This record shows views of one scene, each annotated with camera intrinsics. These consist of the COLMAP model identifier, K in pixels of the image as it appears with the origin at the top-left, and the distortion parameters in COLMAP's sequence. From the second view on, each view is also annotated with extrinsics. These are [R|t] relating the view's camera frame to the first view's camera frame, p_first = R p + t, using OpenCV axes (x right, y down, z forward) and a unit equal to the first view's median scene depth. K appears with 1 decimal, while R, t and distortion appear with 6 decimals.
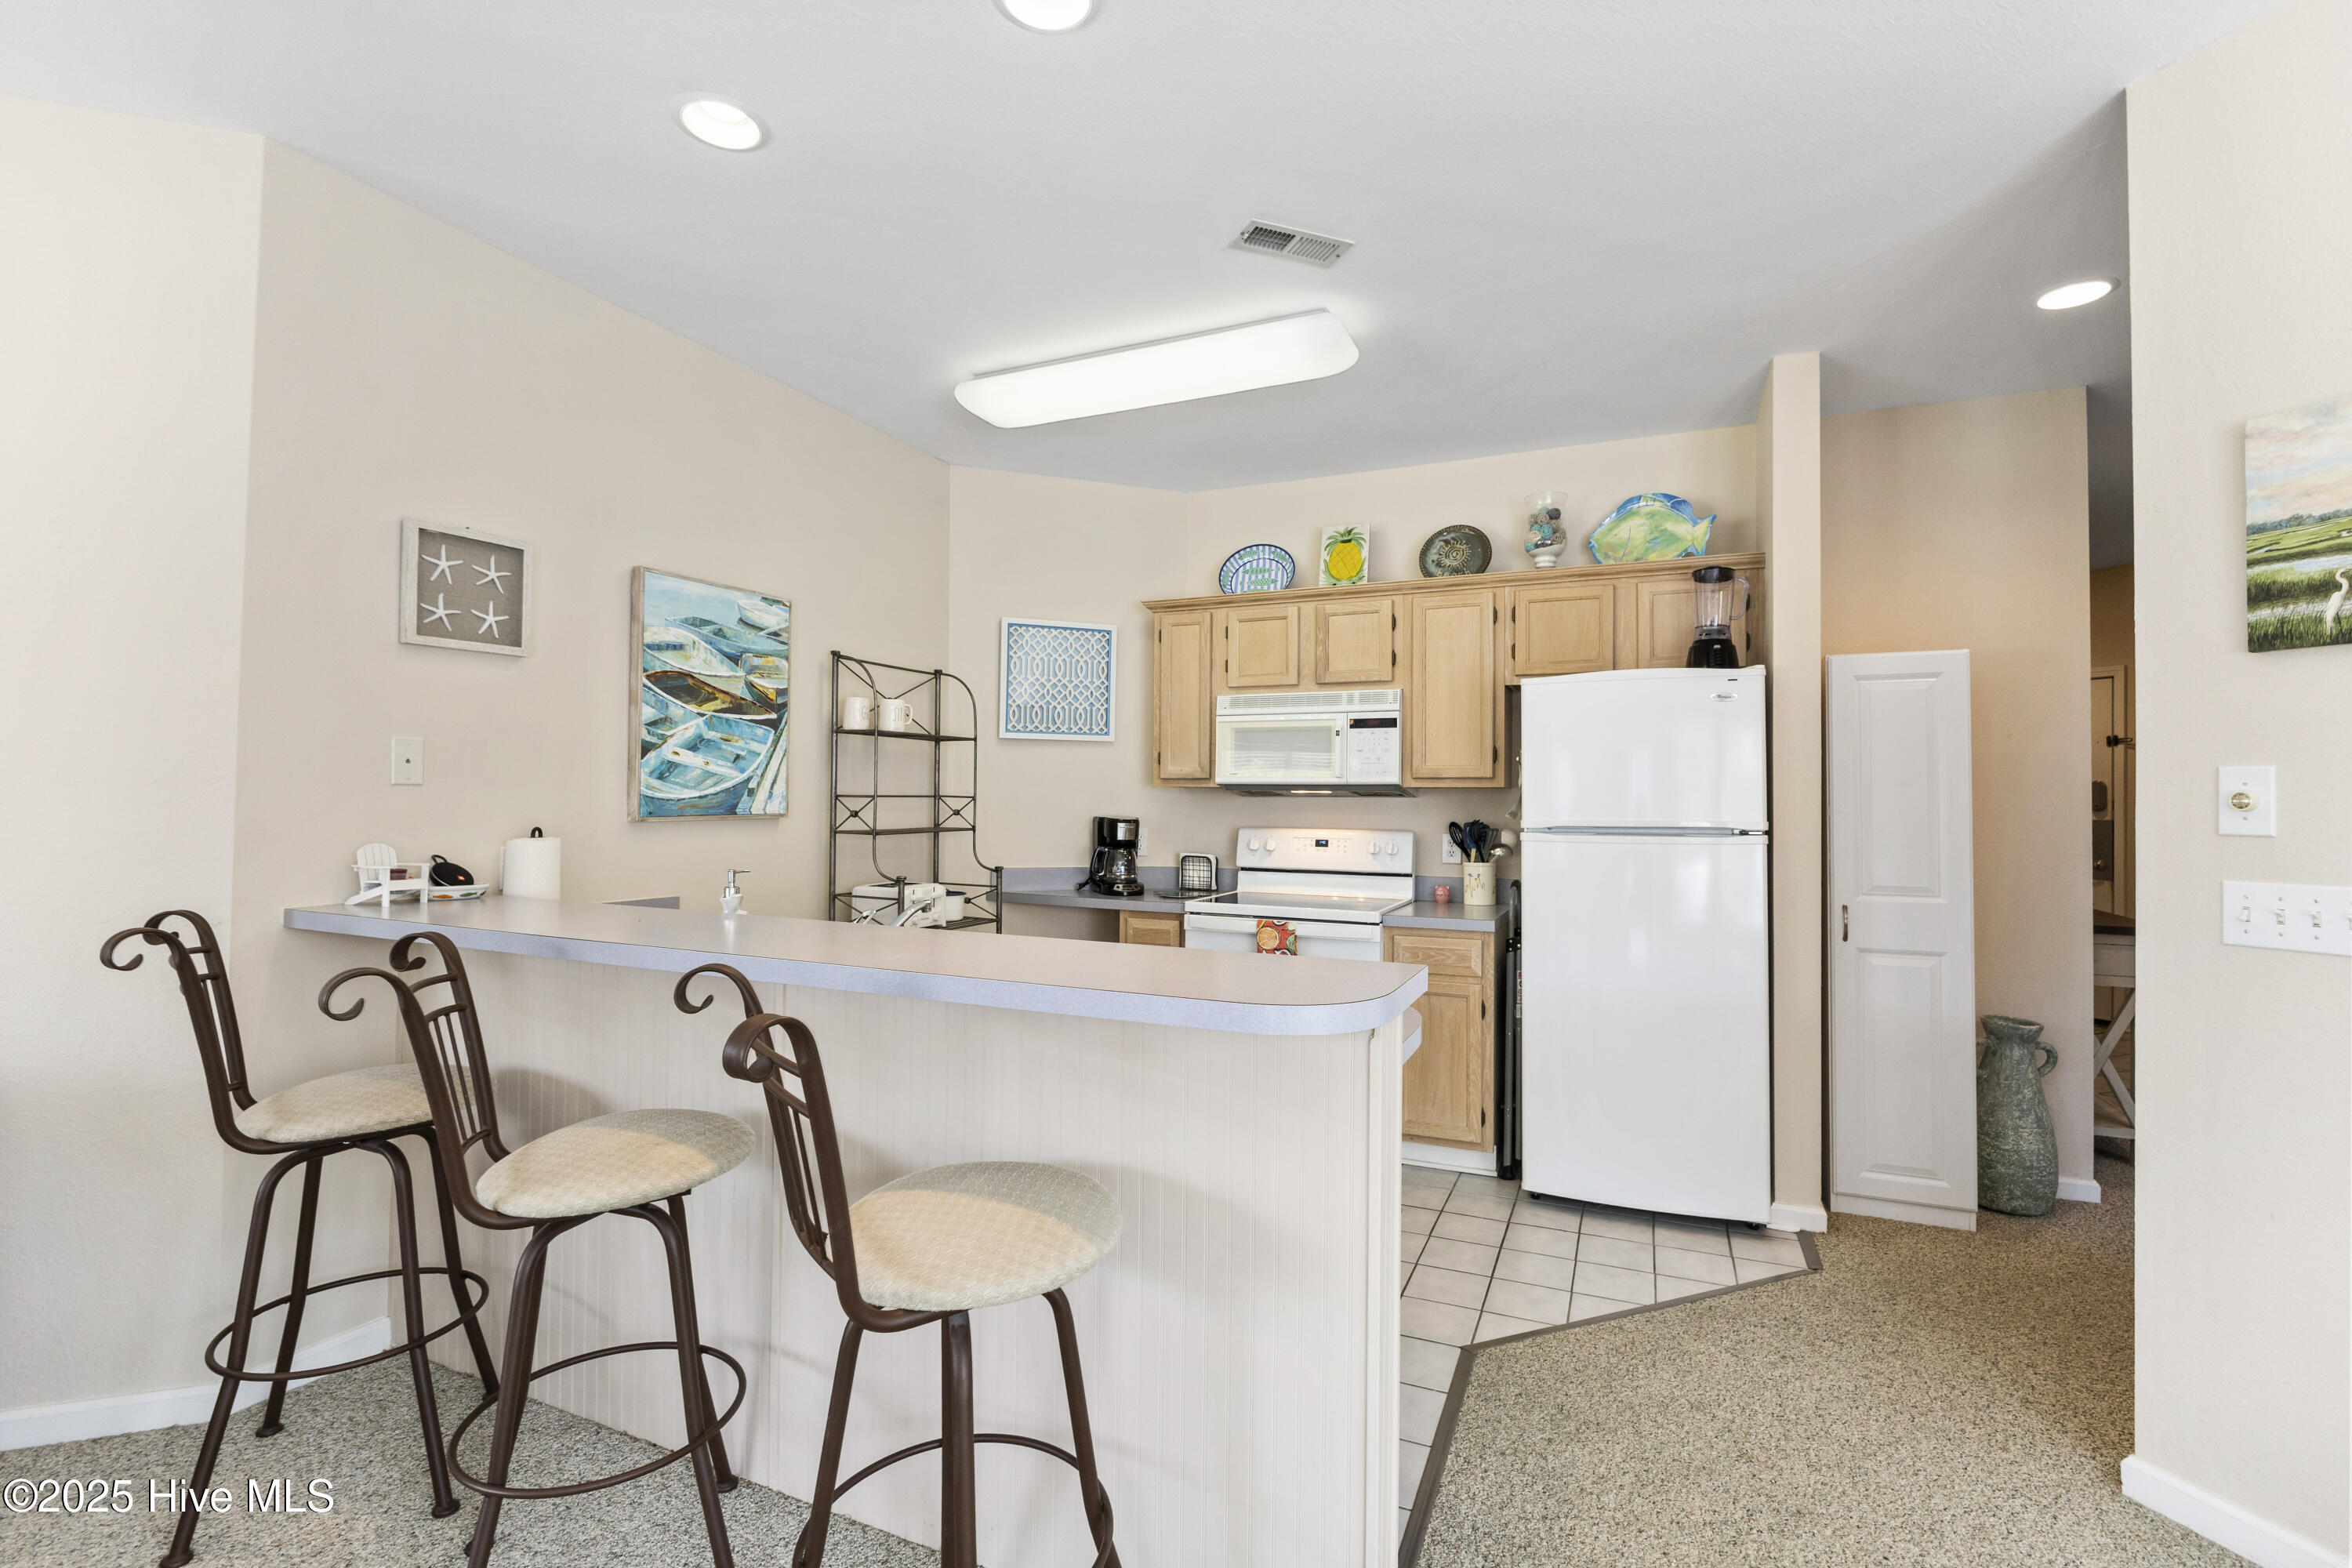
lens RADIAL K [[1051.9, 0, 1175.5], [0, 1051.9, 782.2], [0, 0, 1]] dist [-0.000500, -0.000021]
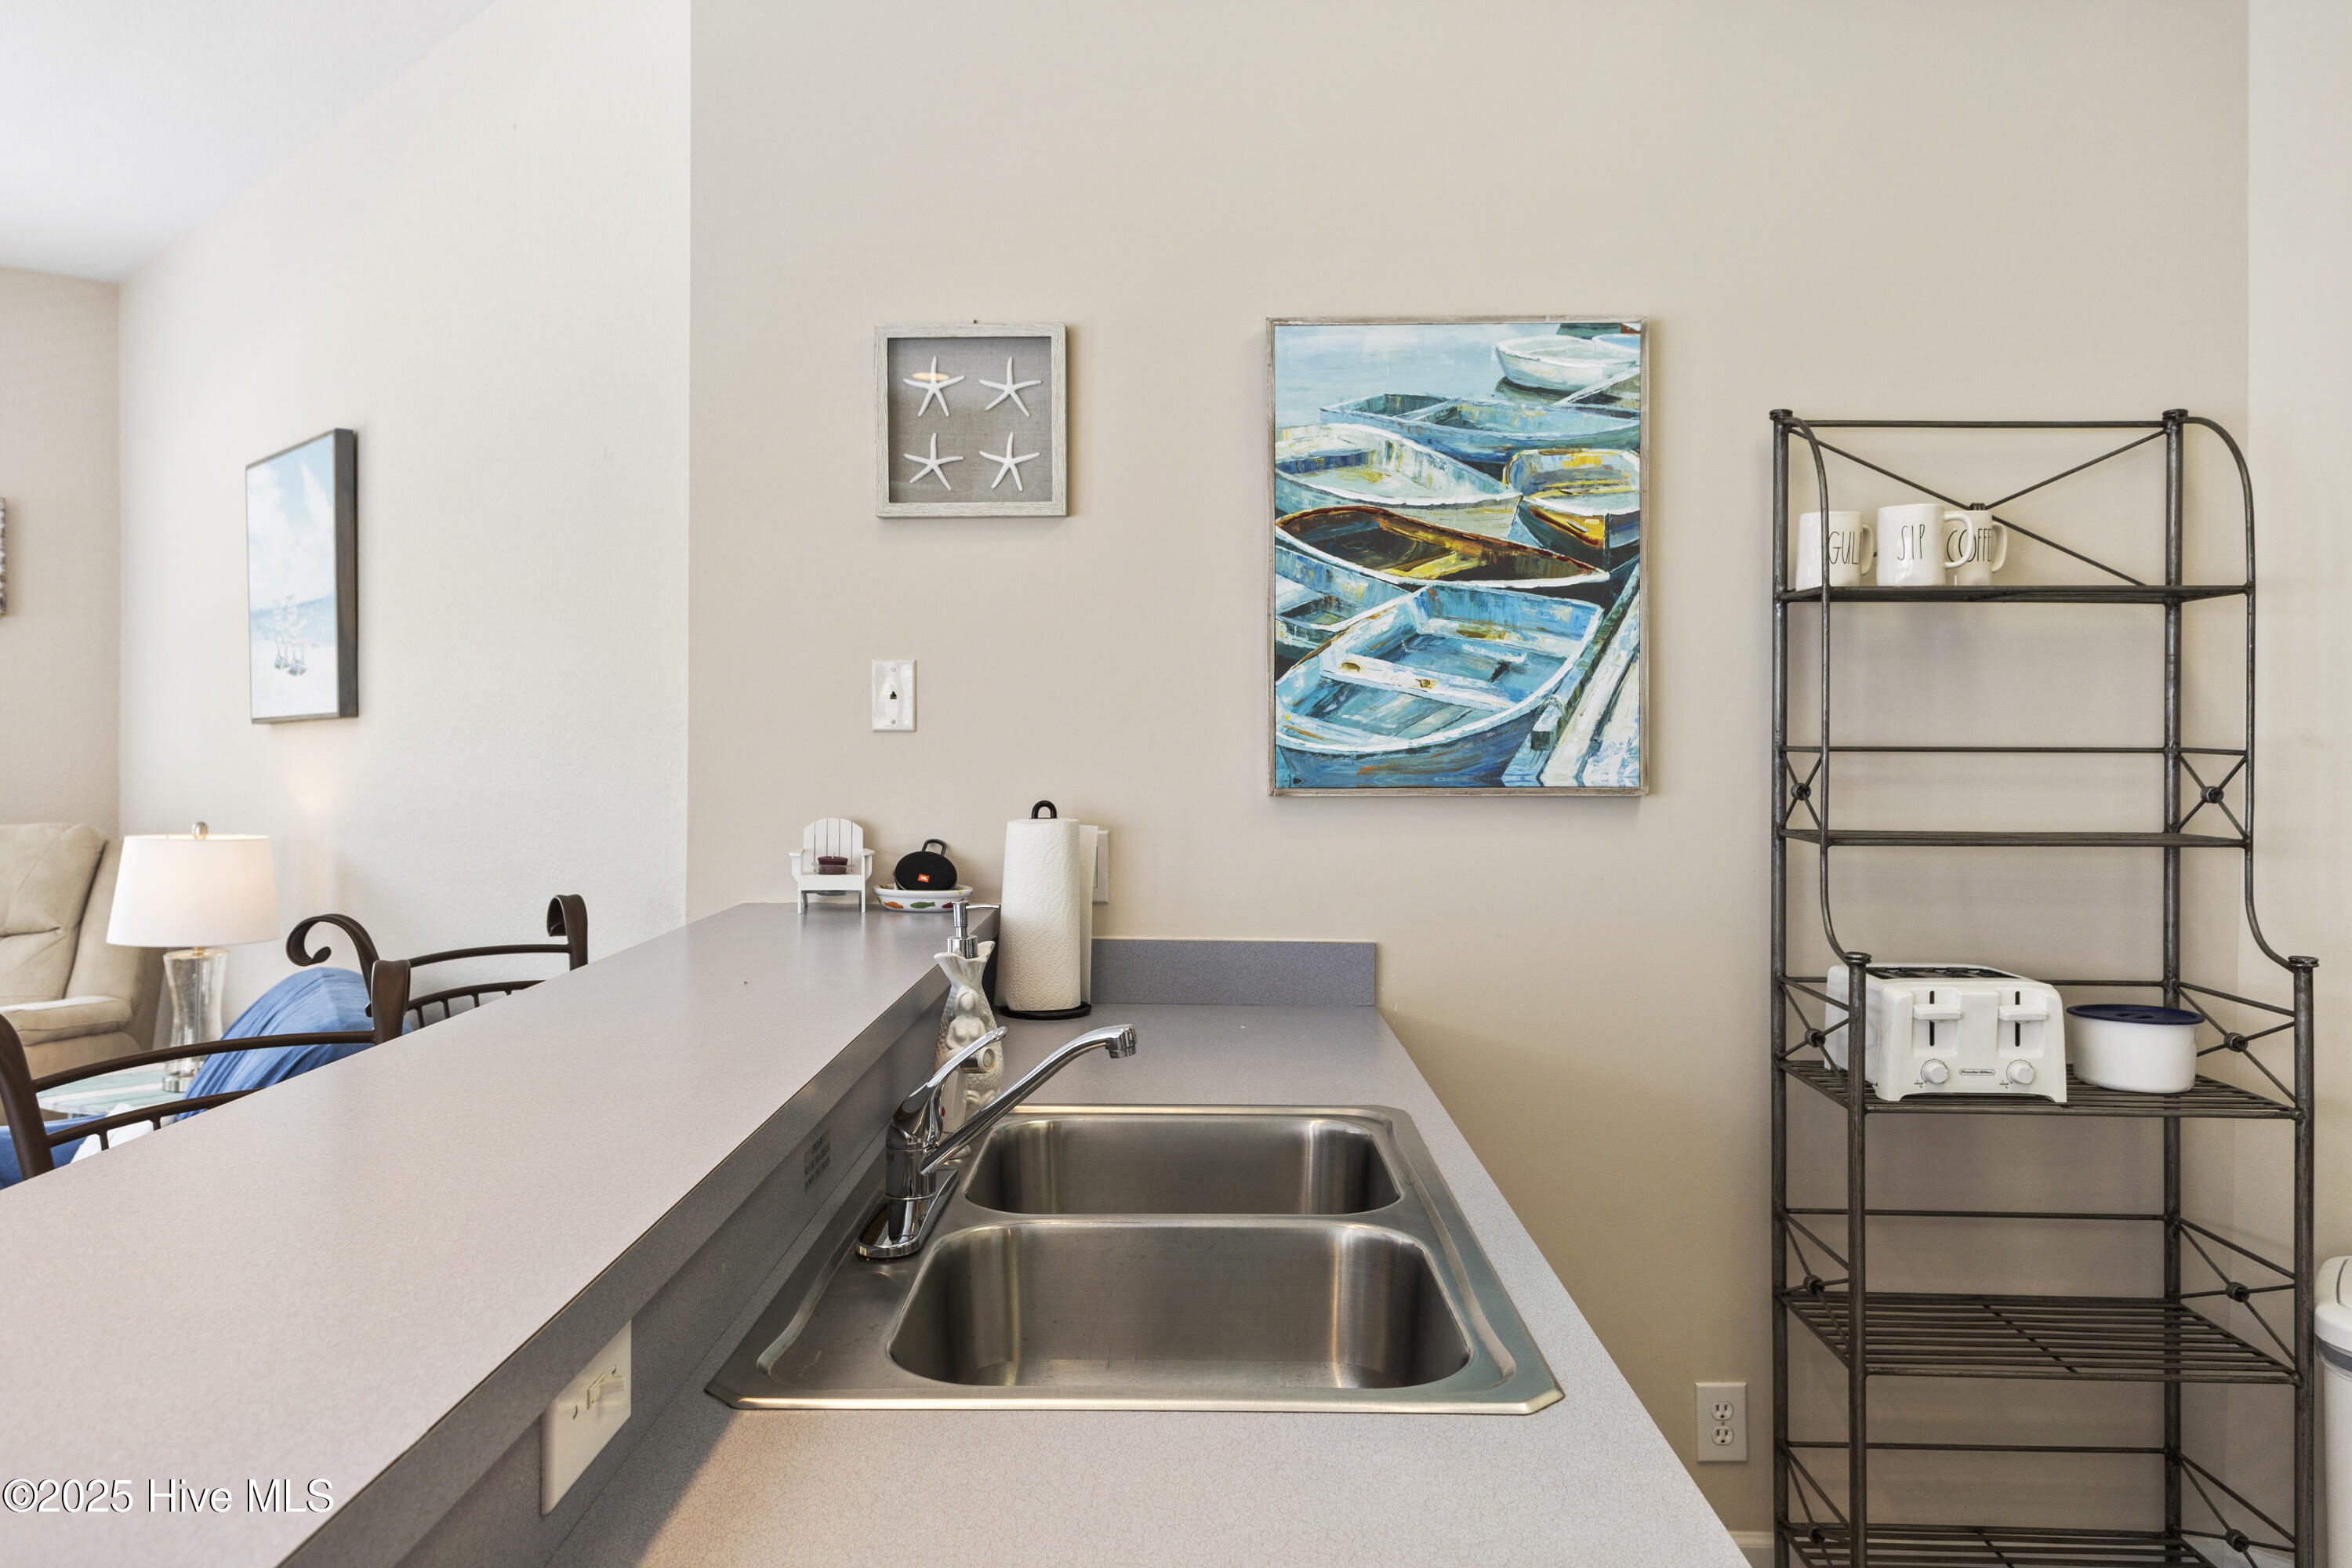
lens RADIAL K [[1713.2, 0, 1177.3], [0, 1713.2, 740.0], [0, 0, 1]] dist [0.020380, -0.002260]
pose [[0.396714, 0.000208, -0.917942, 0.253133], [0.011314, 0.999923, 0.005117, 0.003442], [0.917873, -0.012415, 0.396681, 0.562135]]
